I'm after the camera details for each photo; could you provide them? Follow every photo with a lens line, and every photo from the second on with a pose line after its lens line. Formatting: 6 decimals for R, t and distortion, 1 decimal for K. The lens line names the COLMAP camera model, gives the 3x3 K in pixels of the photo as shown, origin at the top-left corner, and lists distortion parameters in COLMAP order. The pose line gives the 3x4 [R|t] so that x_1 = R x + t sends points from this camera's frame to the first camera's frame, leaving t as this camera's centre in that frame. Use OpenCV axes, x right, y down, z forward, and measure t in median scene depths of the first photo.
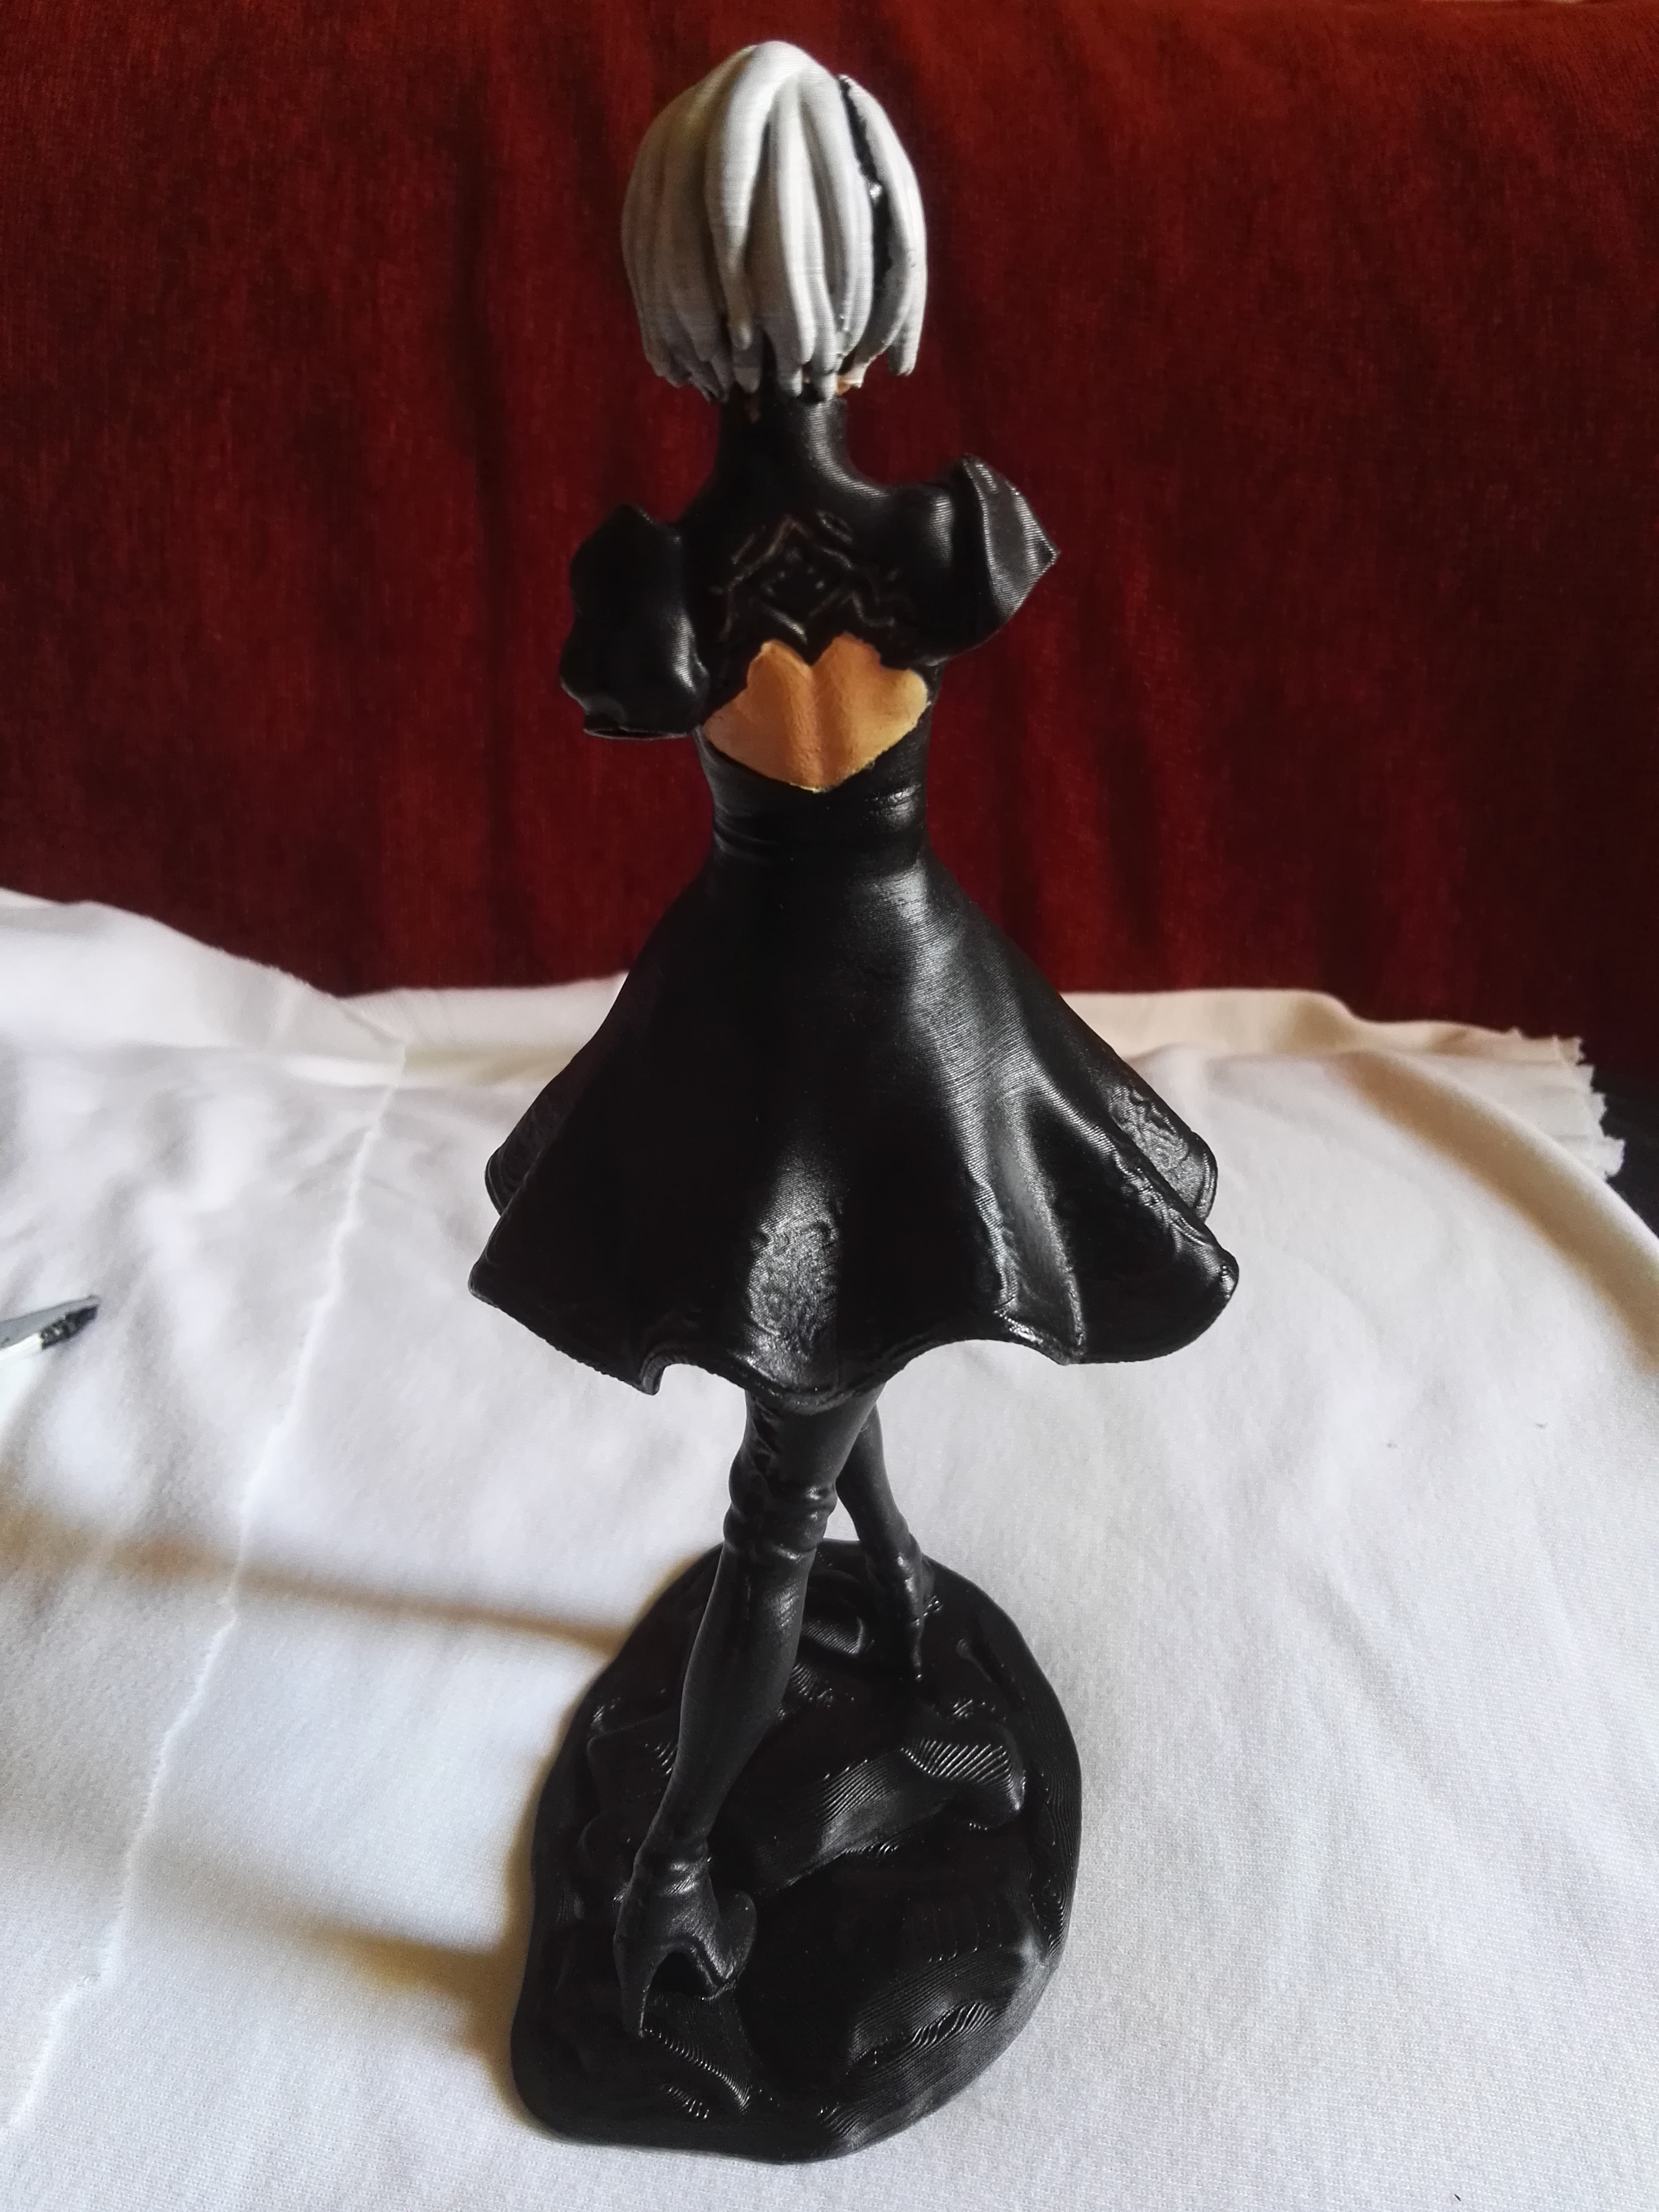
lens RADIAL K [[1777.8, 0, 863.1], [0, 1777.8, 1078.6], [0, 0, 1]] dist [0.033292, -0.062546]
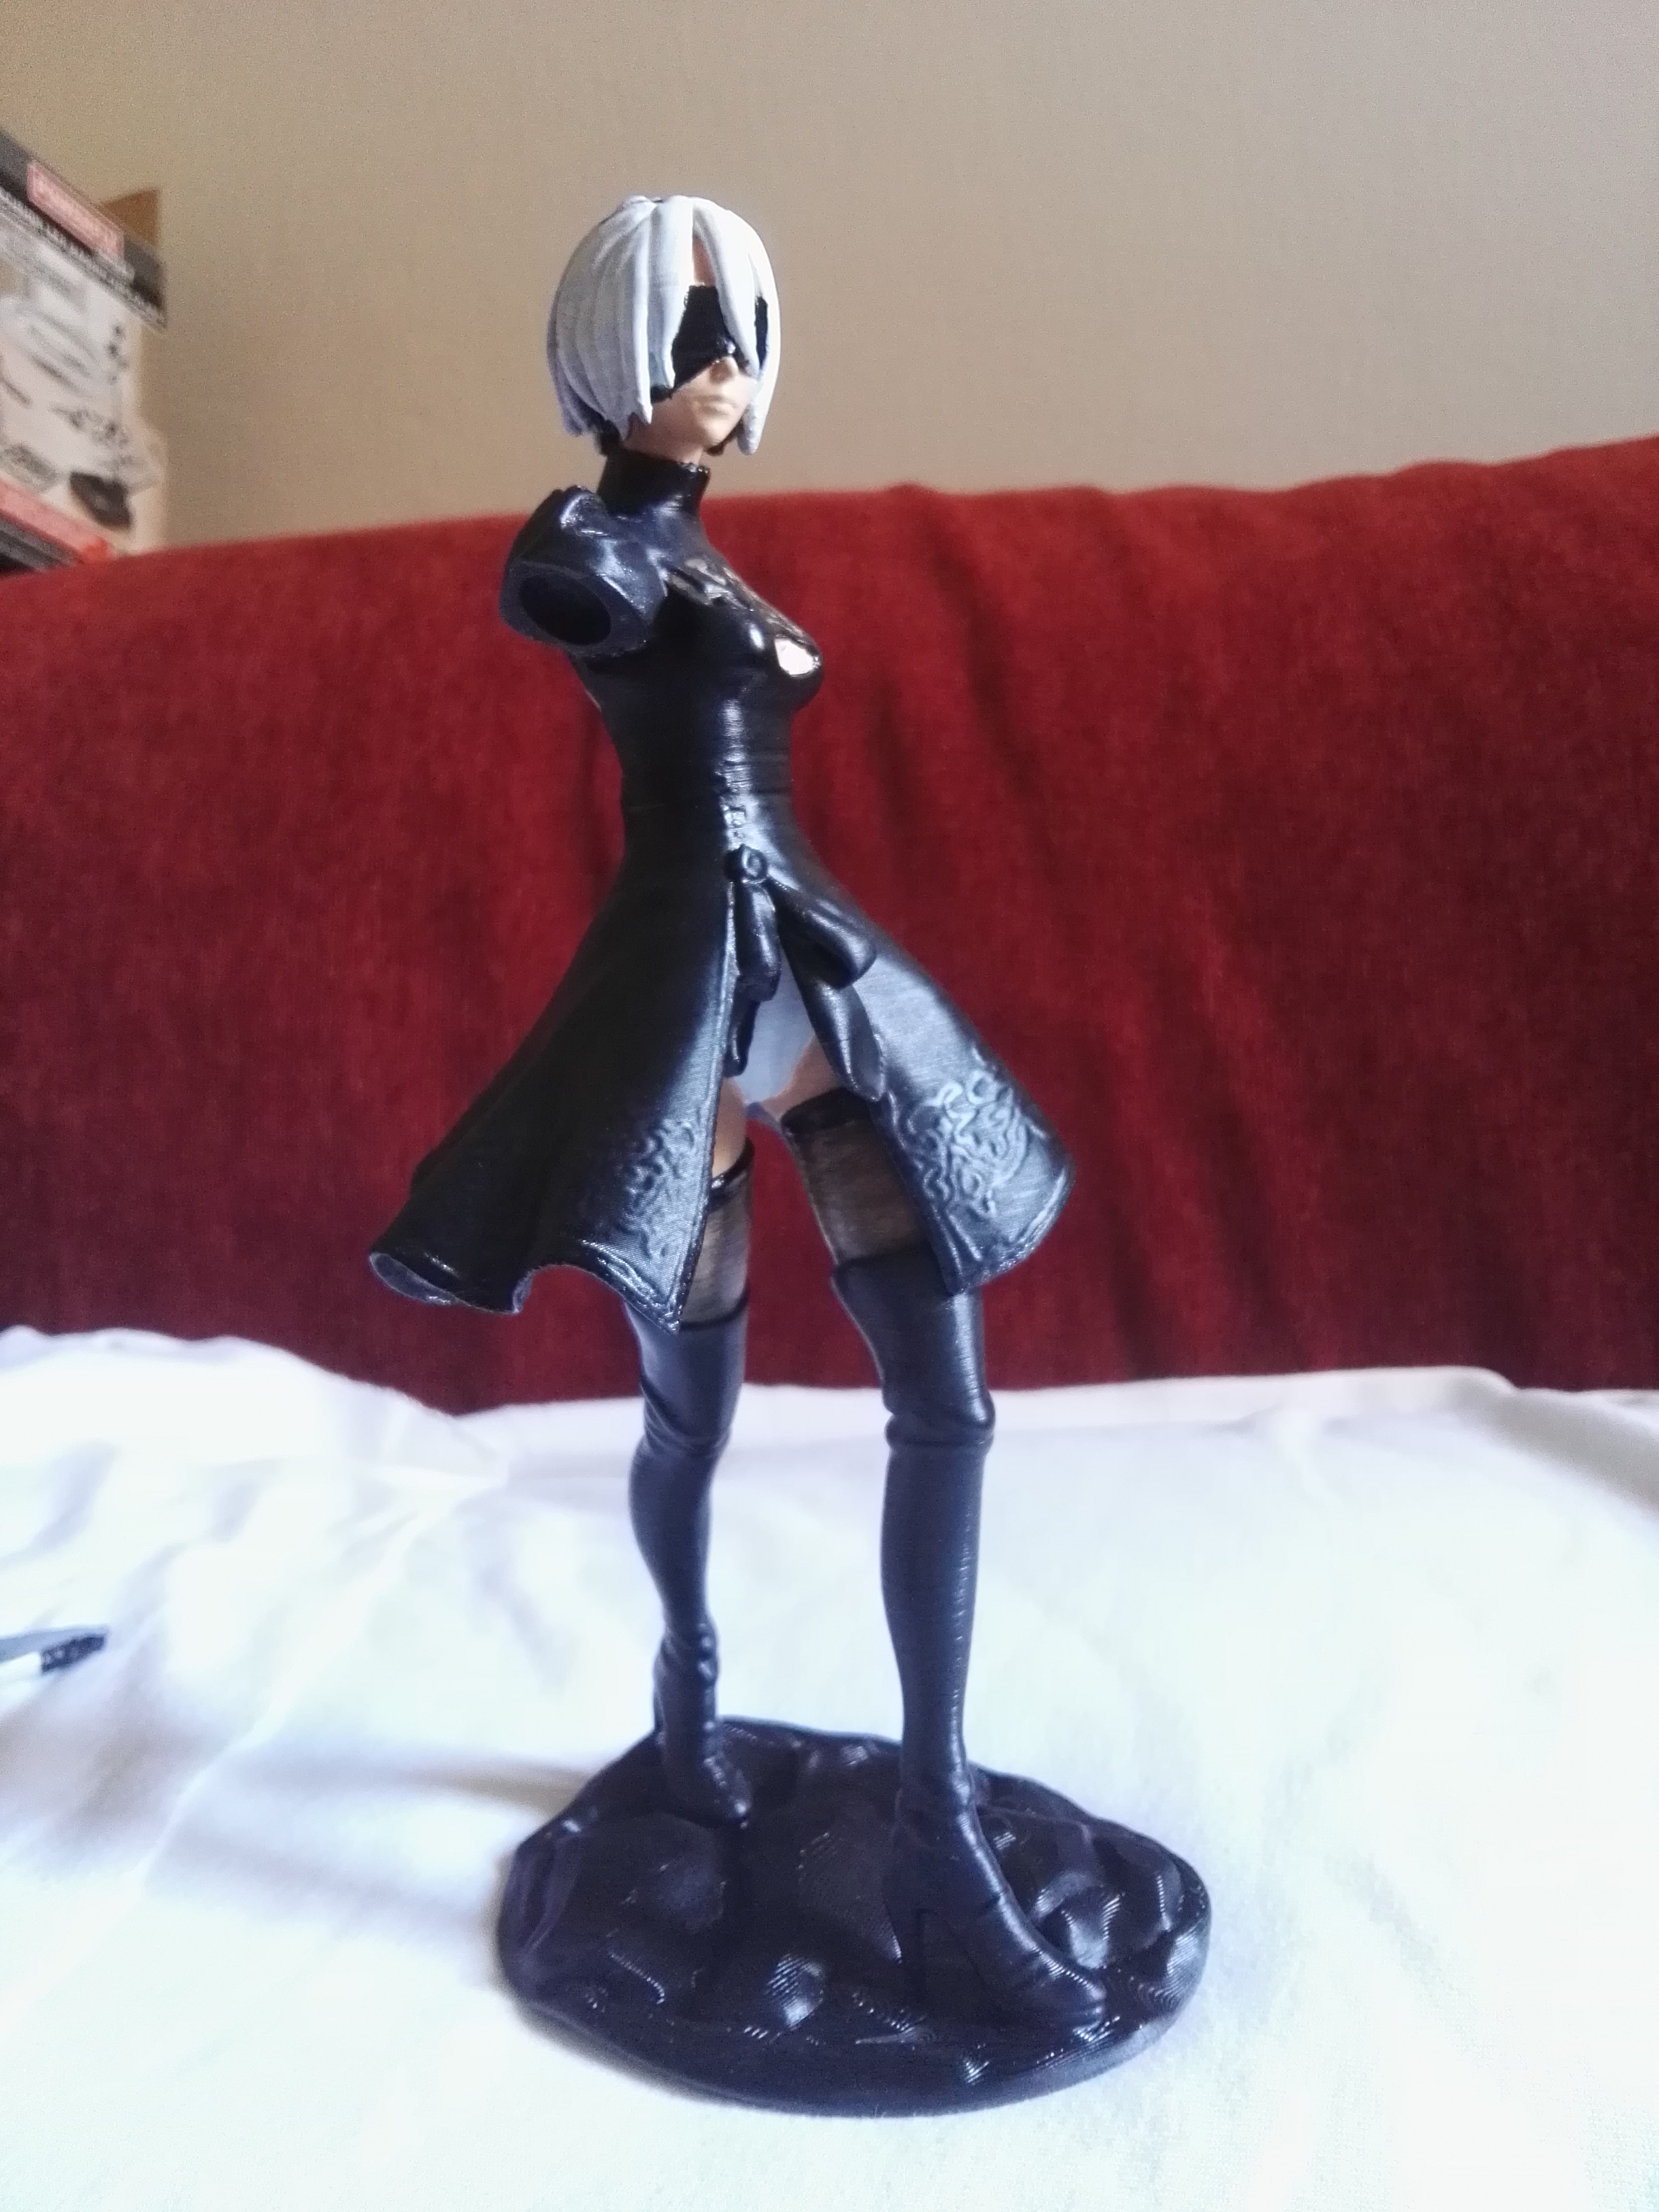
lens RADIAL K [[1777.8, 0, 863.7], [0, 1777.8, 1113.8], [0, 0, 1]] dist [0.033292, -0.062546]
pose [[0.983365, -0.082114, -0.162020, 0.117238], [0.023692, 0.942347, -0.333799, 0.140403], [0.180088, 0.324408, 0.928616, 0.051891]]
